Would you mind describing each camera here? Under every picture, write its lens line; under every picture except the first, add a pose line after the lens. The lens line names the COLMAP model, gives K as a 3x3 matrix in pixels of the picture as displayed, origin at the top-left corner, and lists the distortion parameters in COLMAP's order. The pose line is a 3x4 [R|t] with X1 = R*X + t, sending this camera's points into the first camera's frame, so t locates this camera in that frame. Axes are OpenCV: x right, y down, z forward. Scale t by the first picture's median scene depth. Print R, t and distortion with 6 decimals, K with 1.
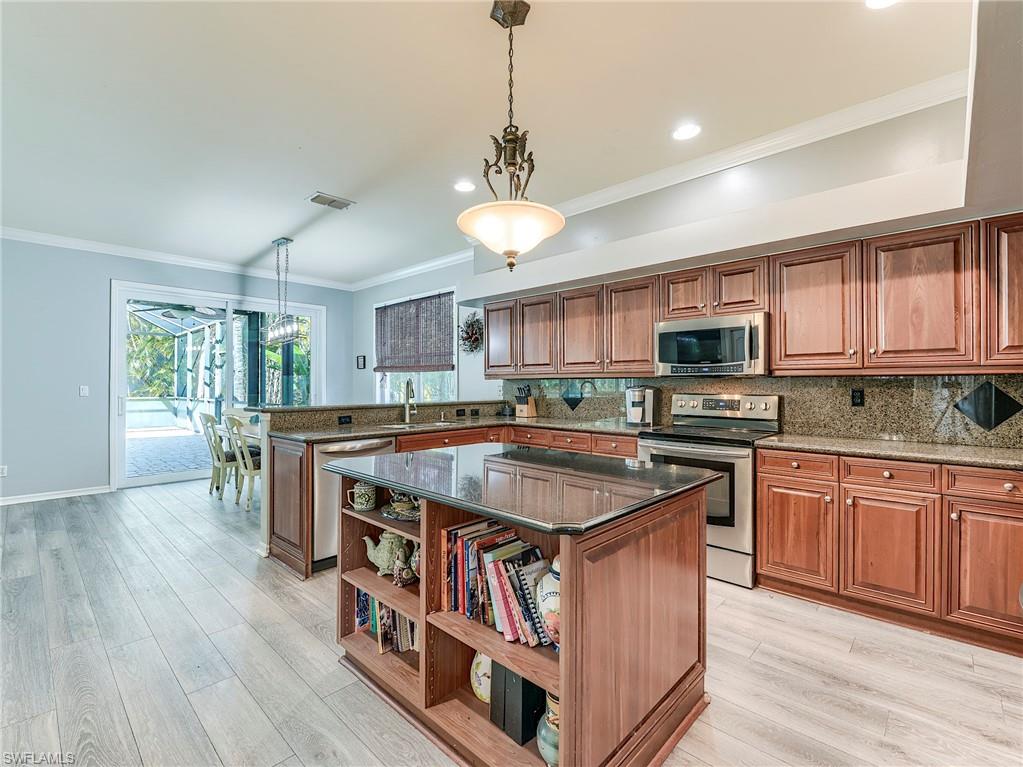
lens RADIAL K [[463.3, 0, 516.2], [0, 463.3, 385.4], [0, 0, 1]] dist [0.000694, -0.006314]
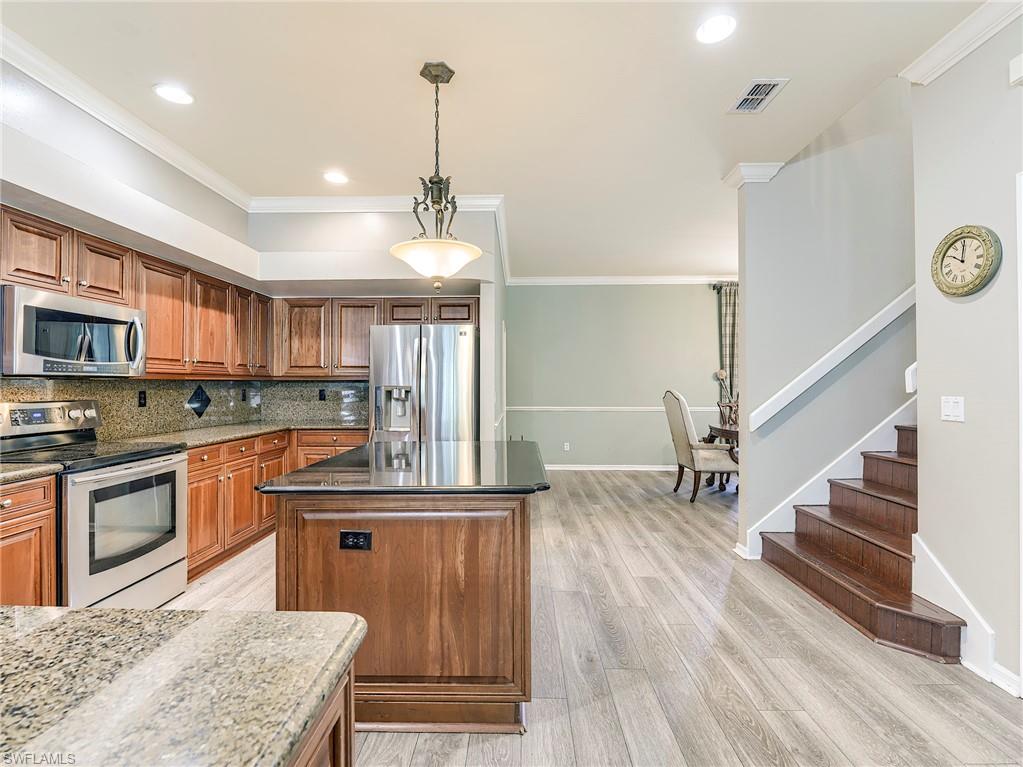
lens RADIAL K [[463.3, 0, 516.2], [0, 463.3, 382.6], [0, 0, 1]] dist [0.000694, -0.006314]
pose [[-0.670612, 0.005355, 0.741789, -0.529721], [0.006260, 0.999979, -0.001560, -0.004361], [-0.741782, 0.003597, -0.670632, 0.846435]]
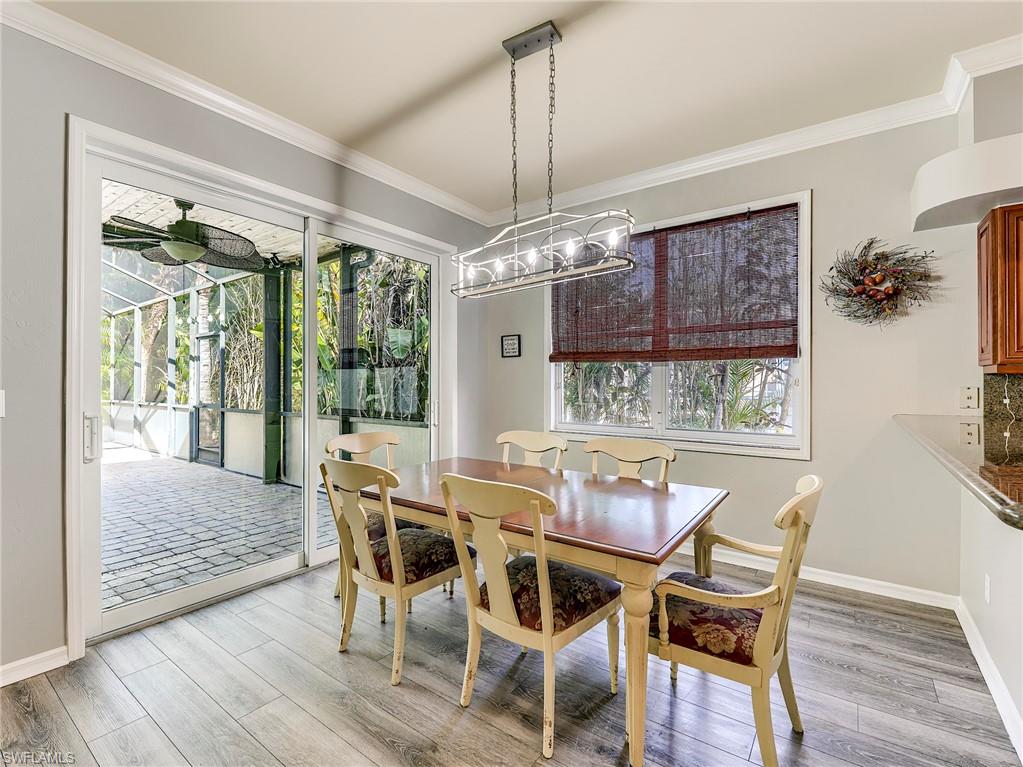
lens RADIAL K [[463.3, 0, 507.9], [0, 463.3, 383.8], [0, 0, 1]] dist [0.000694, -0.006314]
pose [[0.992832, 0.000851, 0.119519, -0.777465], [-0.000700, 0.999999, -0.001307, -0.002613], [-0.119520, 0.001213, 0.992831, 0.797022]]
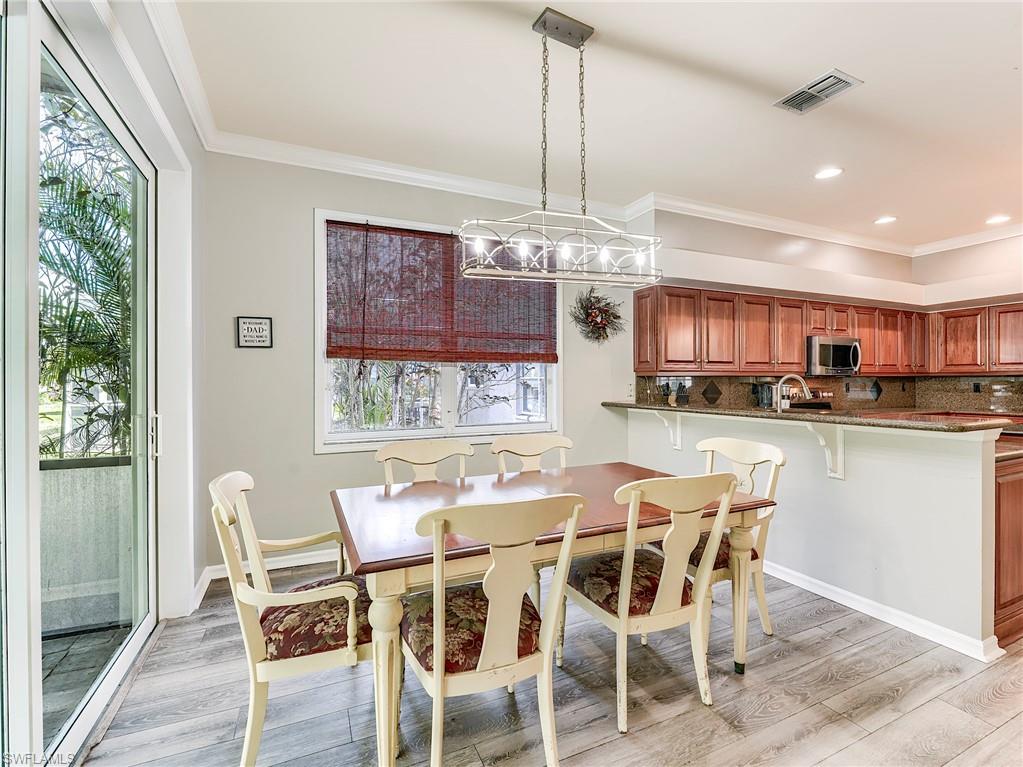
lens RADIAL K [[463.3, 0, 512.0], [0, 463.3, 382.4], [0, 0, 1]] dist [0.000694, -0.006314]
pose [[0.391262, -0.001111, 0.920279, -1.202835], [0.009346, 0.999952, -0.002766, -0.002964], [-0.920232, 0.009684, 0.391254, 1.194572]]
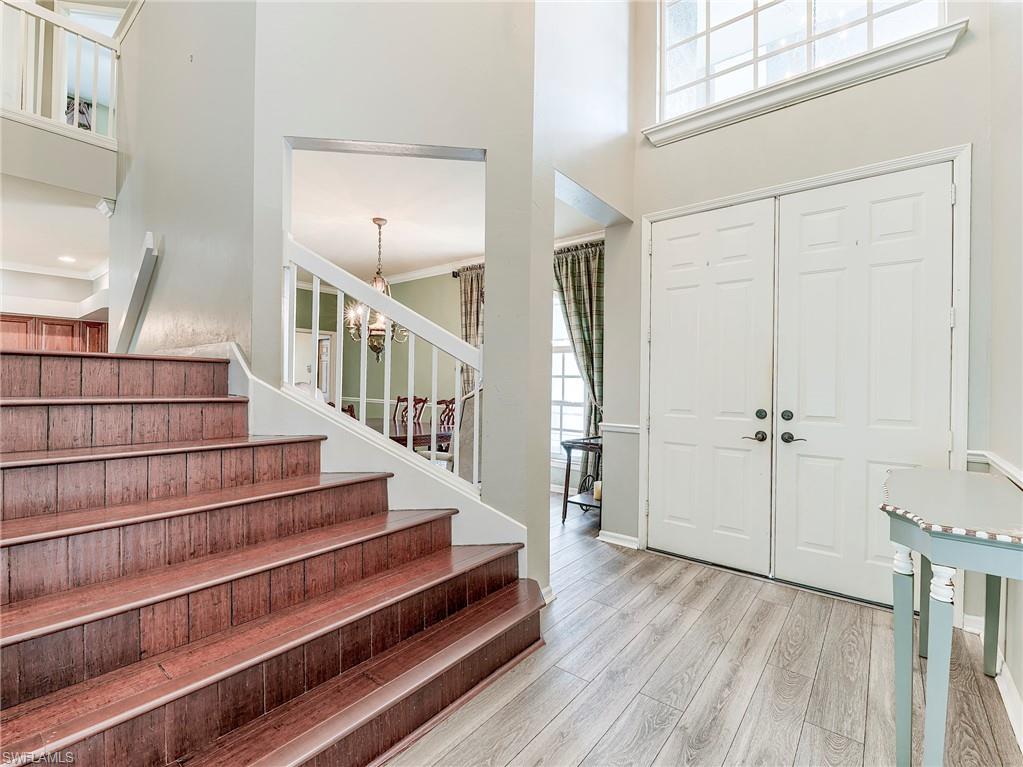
lens RADIAL K [[463.3, 0, 512.4], [0, 463.3, 381.1], [0, 0, 1]] dist [0.000694, -0.006314]
pose [[-0.071072, -0.002602, 0.997468, -1.421135], [-0.003972, 0.999989, 0.002326, 0.012537], [-0.997463, -0.003796, -0.071082, -1.039202]]
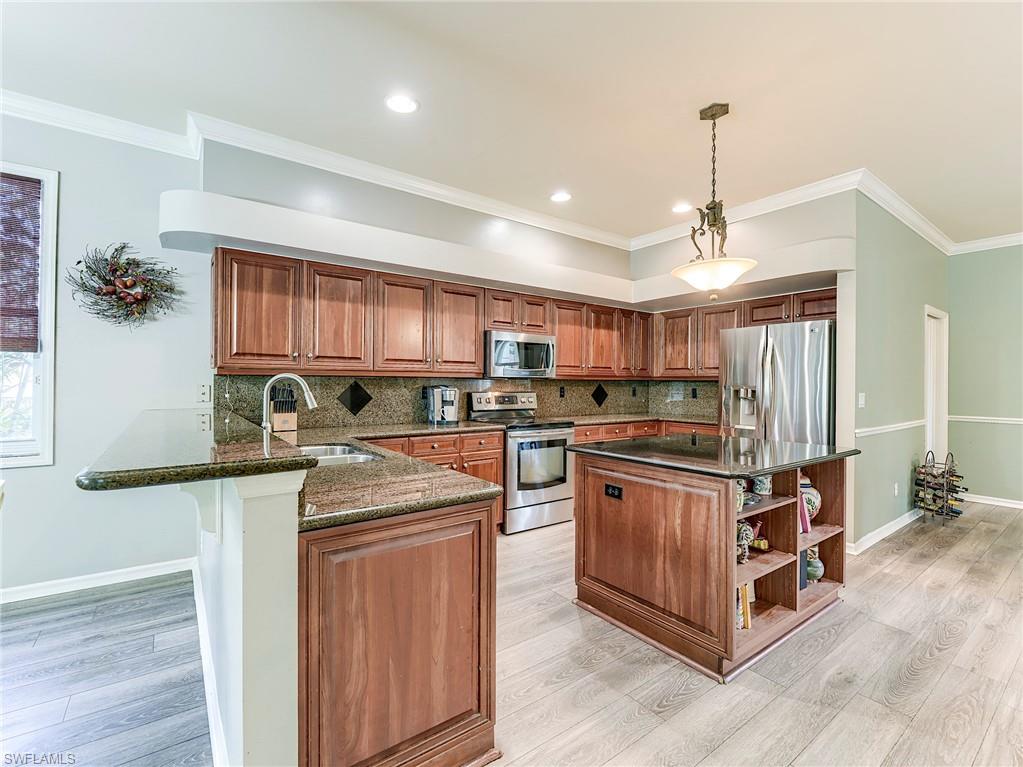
lens RADIAL K [[463.3, 0, 510.7], [0, 463.3, 384.0], [0, 0, 1]] dist [0.000694, -0.006314]
pose [[0.184893, 0.001423, 0.982758, -0.750757], [-0.002741, 0.999996, -0.000932, -0.001820], [-0.982755, -0.002521, 0.184896, 0.684644]]
